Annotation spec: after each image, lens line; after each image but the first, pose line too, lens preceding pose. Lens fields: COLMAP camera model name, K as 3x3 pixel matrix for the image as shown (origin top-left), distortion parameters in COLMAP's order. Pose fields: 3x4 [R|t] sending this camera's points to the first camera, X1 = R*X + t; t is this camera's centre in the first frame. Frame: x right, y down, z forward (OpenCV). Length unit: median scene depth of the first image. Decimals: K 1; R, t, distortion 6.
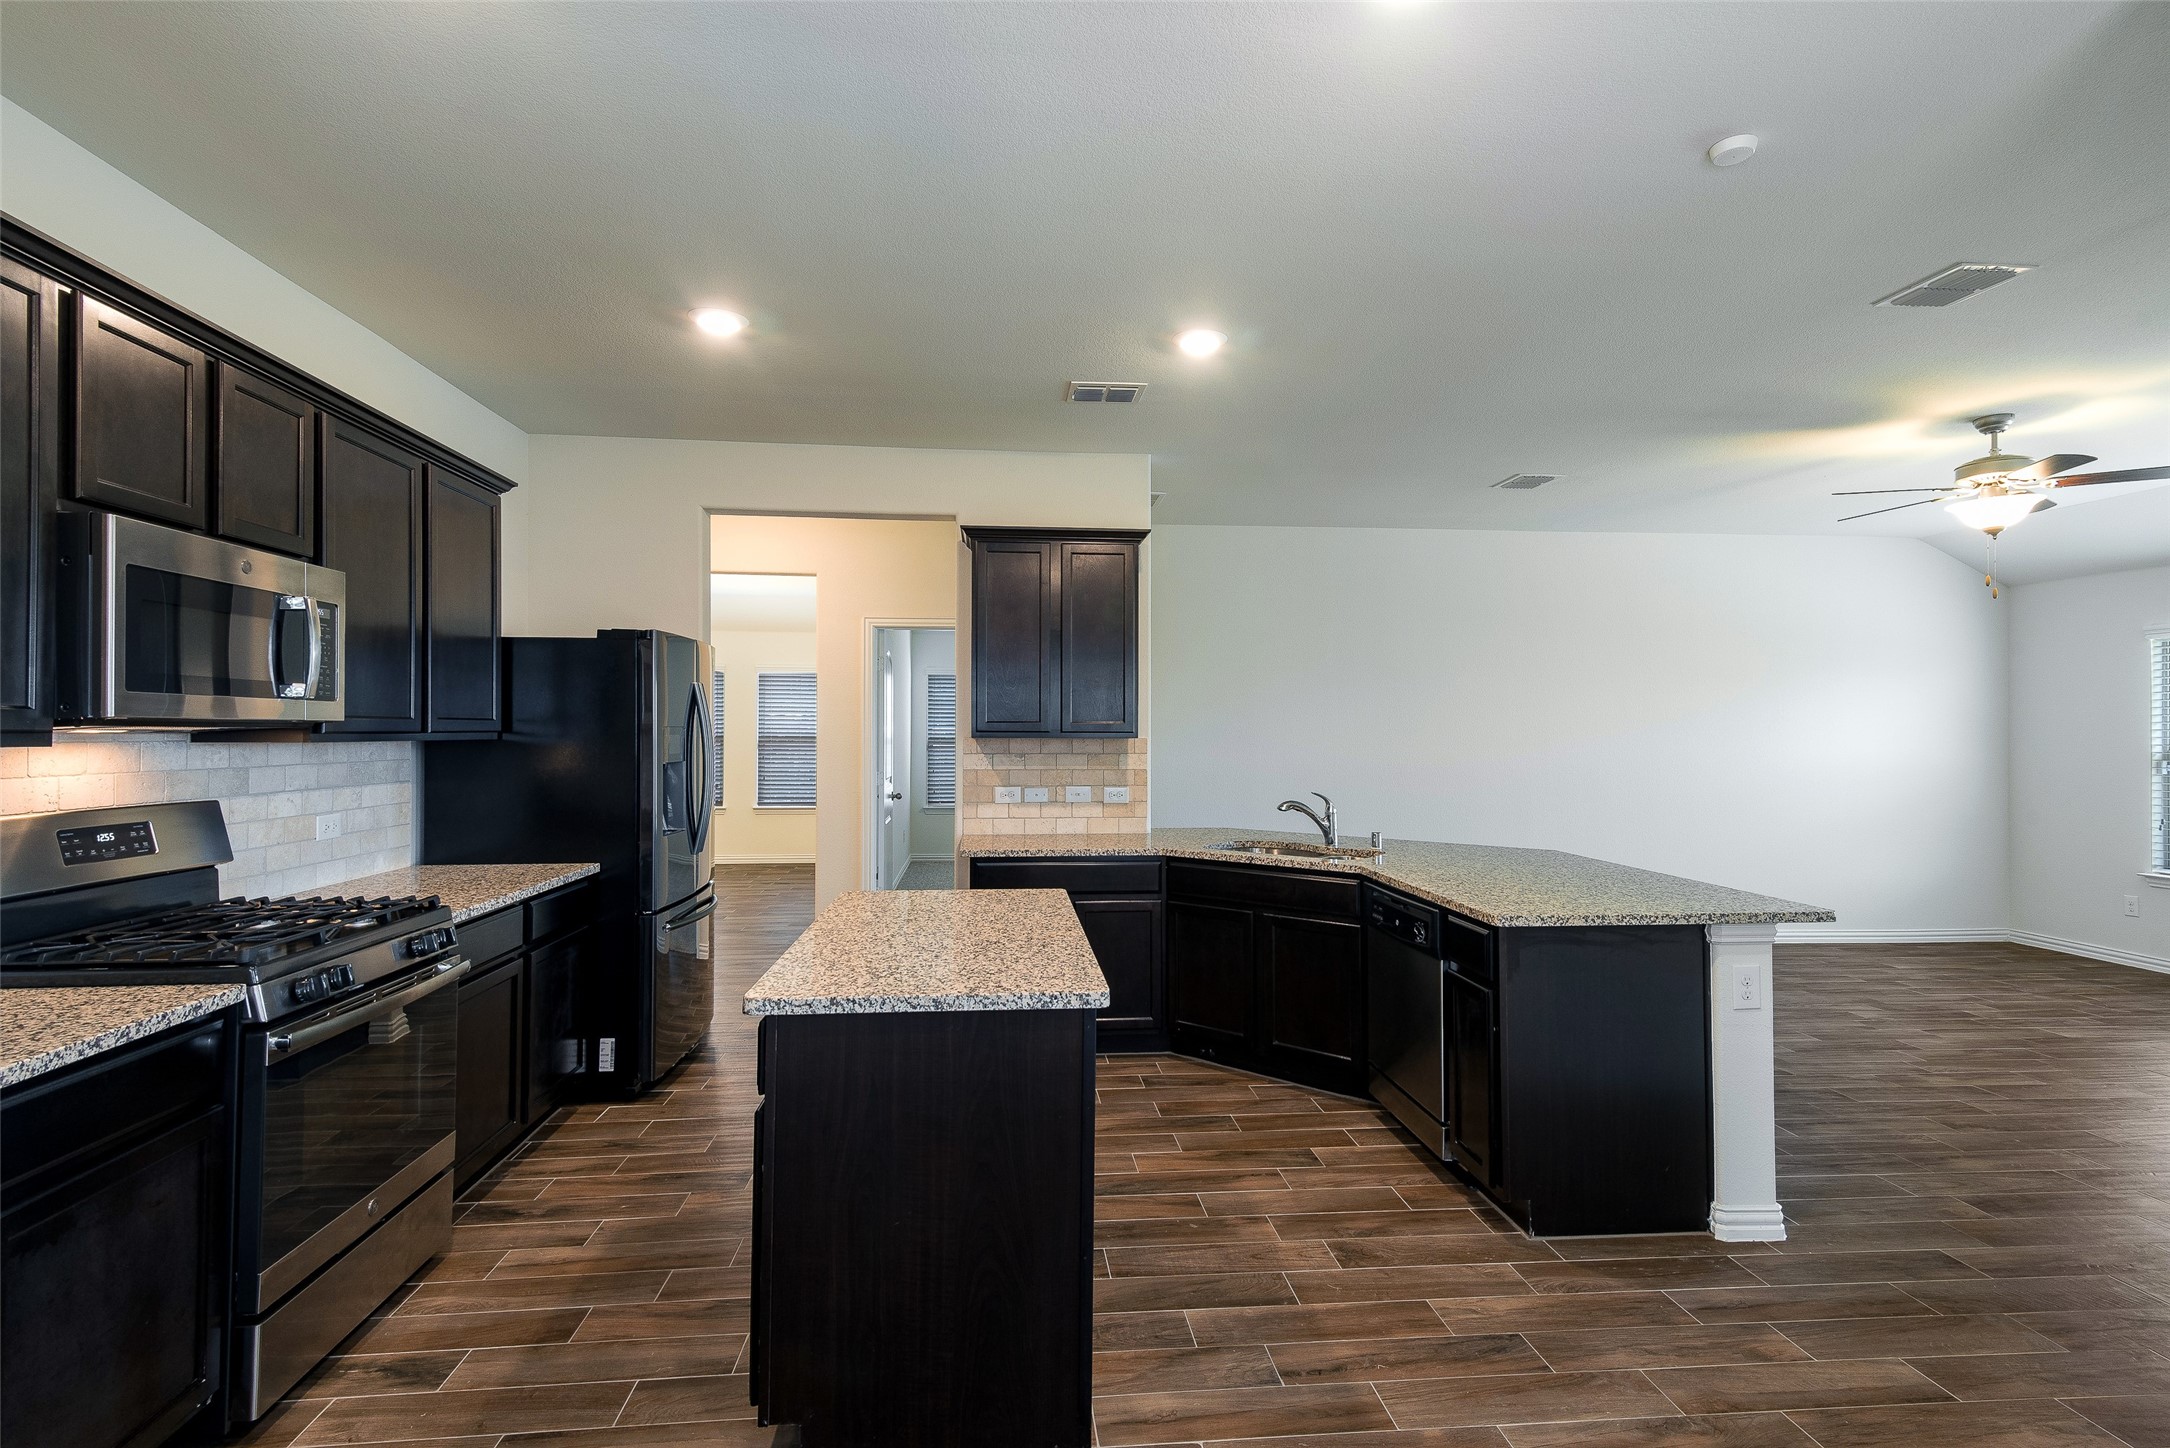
lens RADIAL K [[1062.7, 0, 1087.8], [0, 1062.7, 703.4], [0, 0, 1]] dist [0.022147, -0.000680]
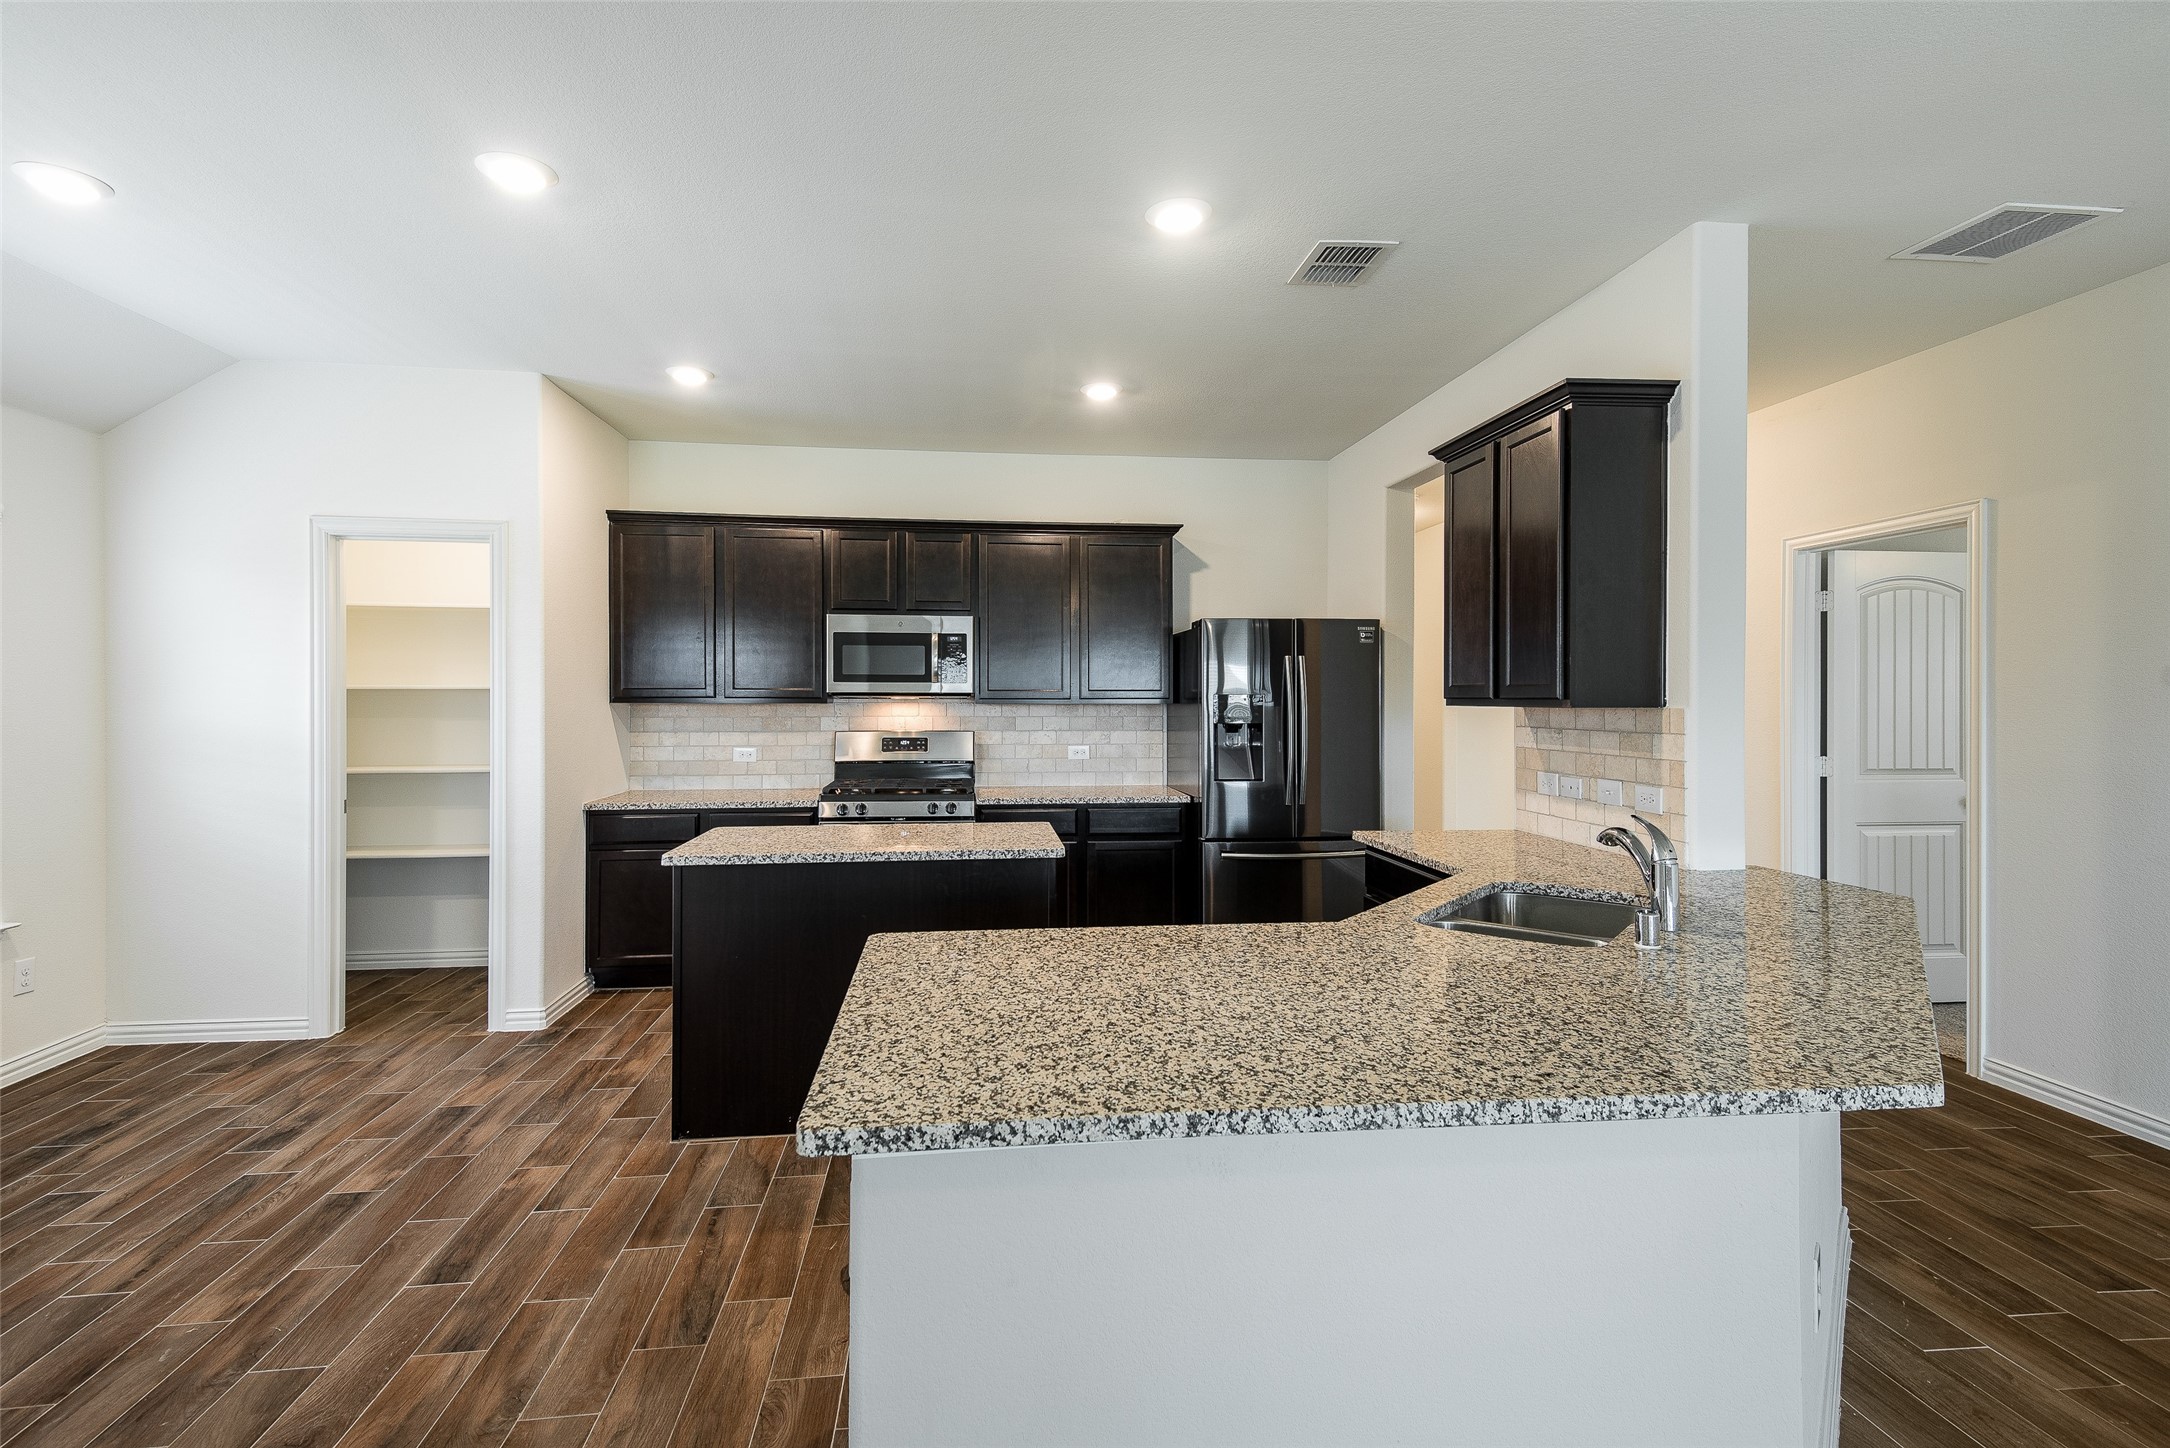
lens RADIAL K [[1062.7, 0, 1087.8], [0, 1062.7, 703.4], [0, 0, 1]] dist [0.022147, -0.000680]
pose [[-0.009120, 0.004221, -0.999949, 1.111165], [0.024128, 0.999701, 0.004000, 0.032079], [0.999667, -0.024090, -0.009219, 1.135762]]
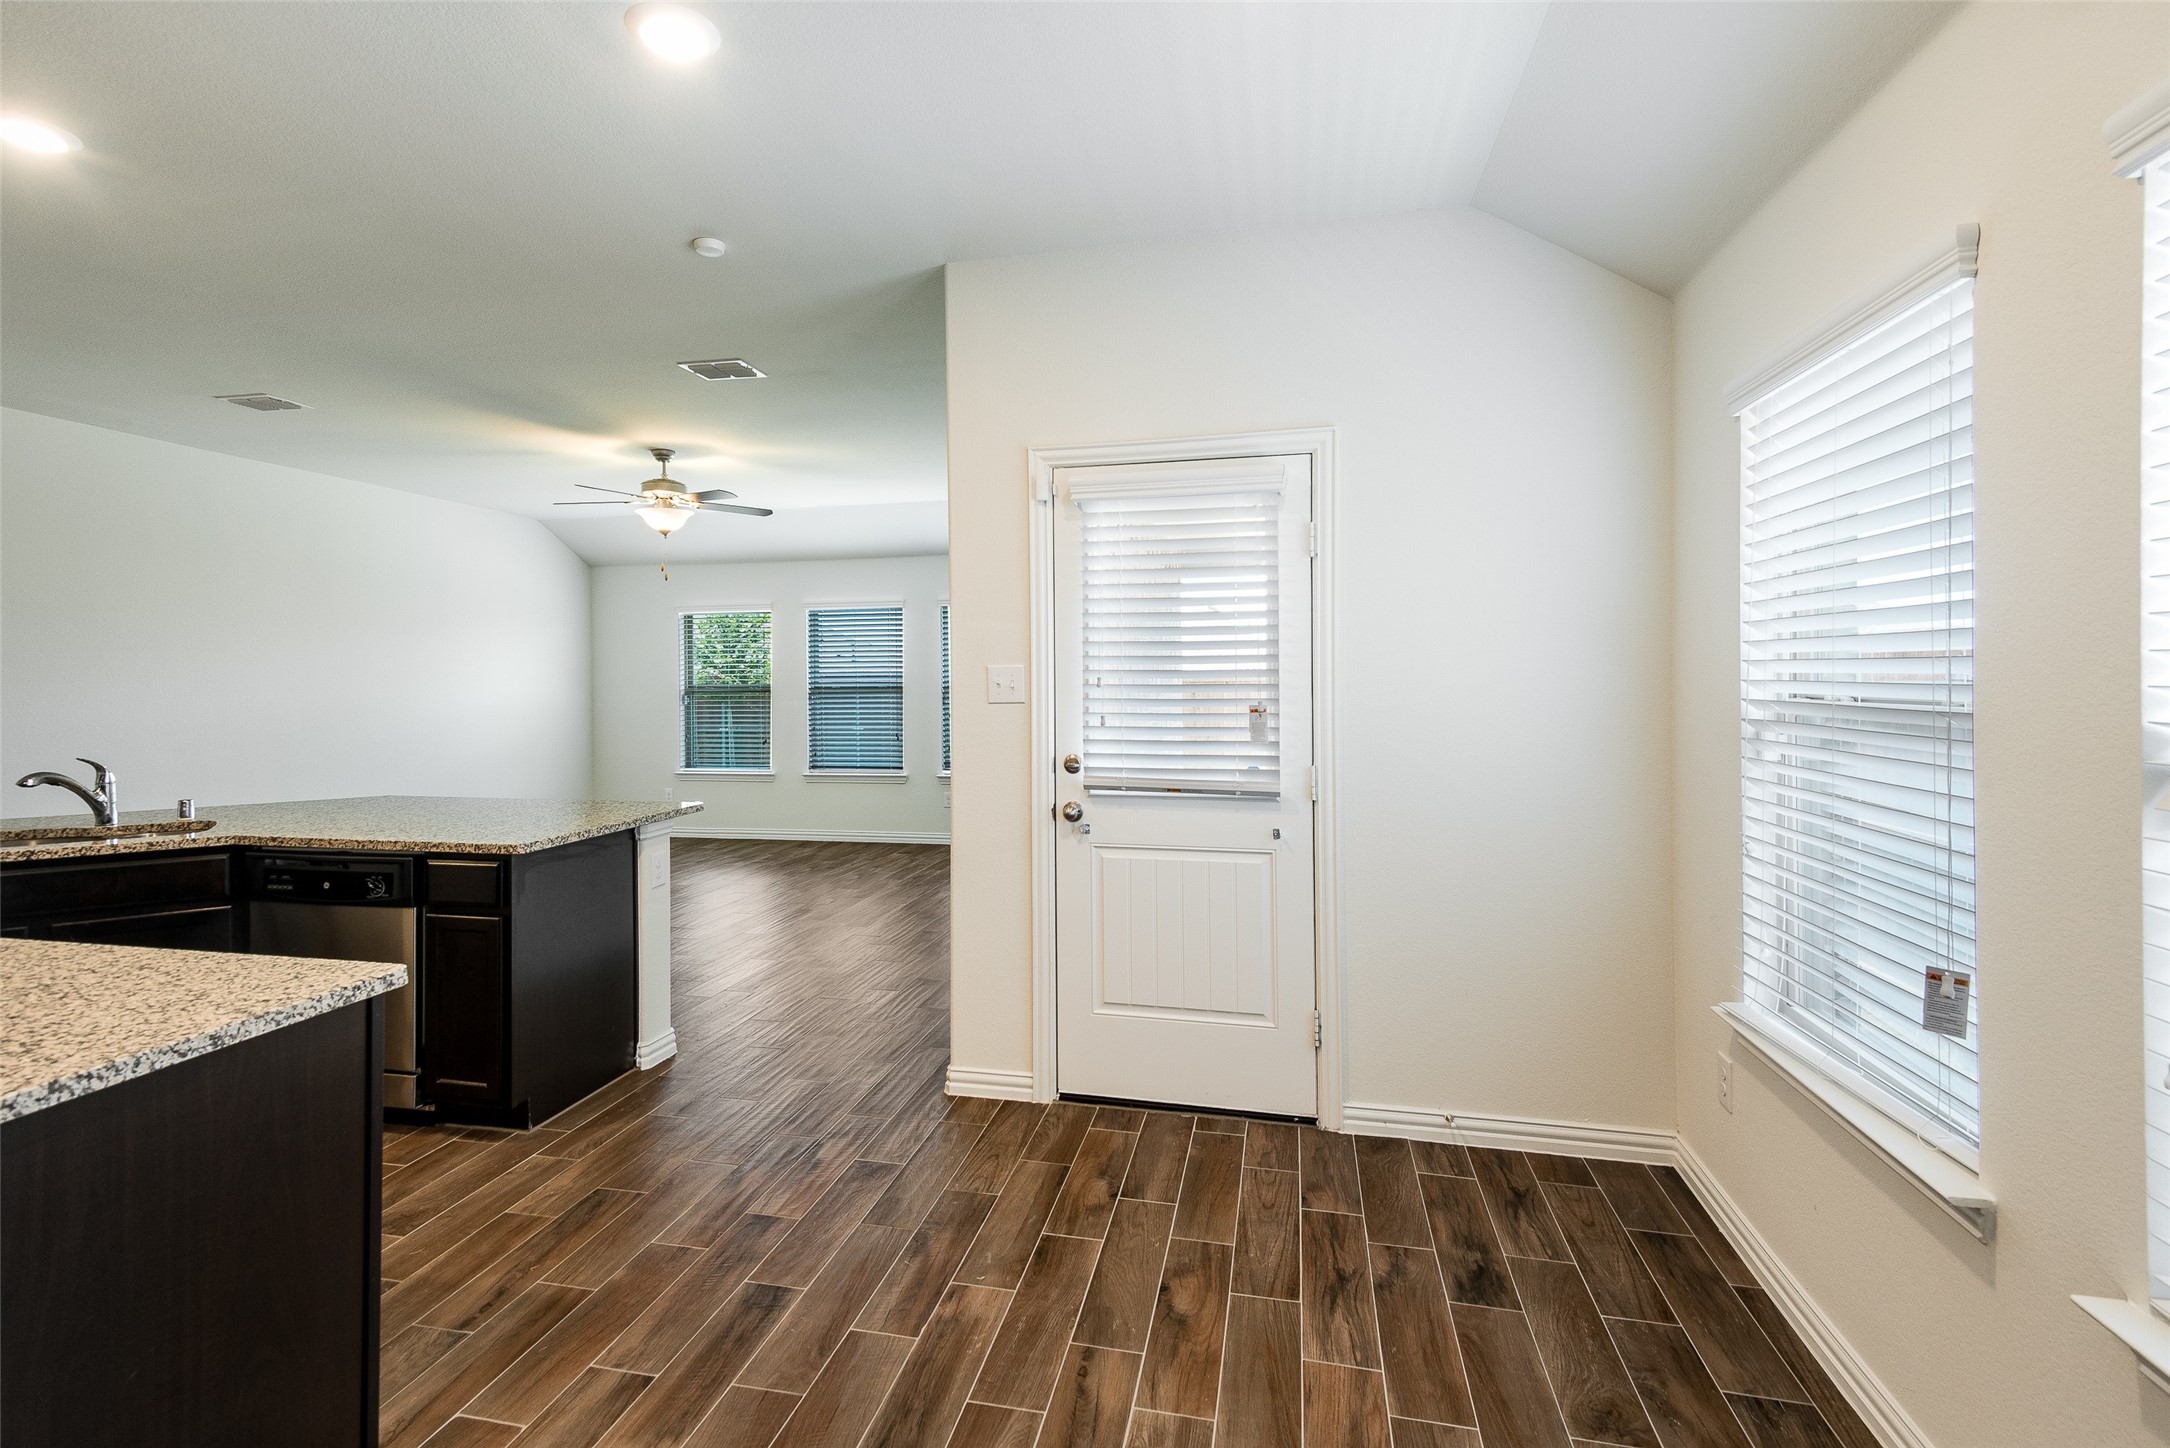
lens RADIAL K [[1010.9, 0, 1089.6], [0, 1010.9, 649.6], [0, 0, 1]] dist [0.024667, -0.019599]
pose [[0.292385, 0.019342, 0.956105, -0.431519], [-0.015608, 0.999759, -0.015452, 0.007713], [-0.956173, -0.010405, 0.292617, 0.142517]]
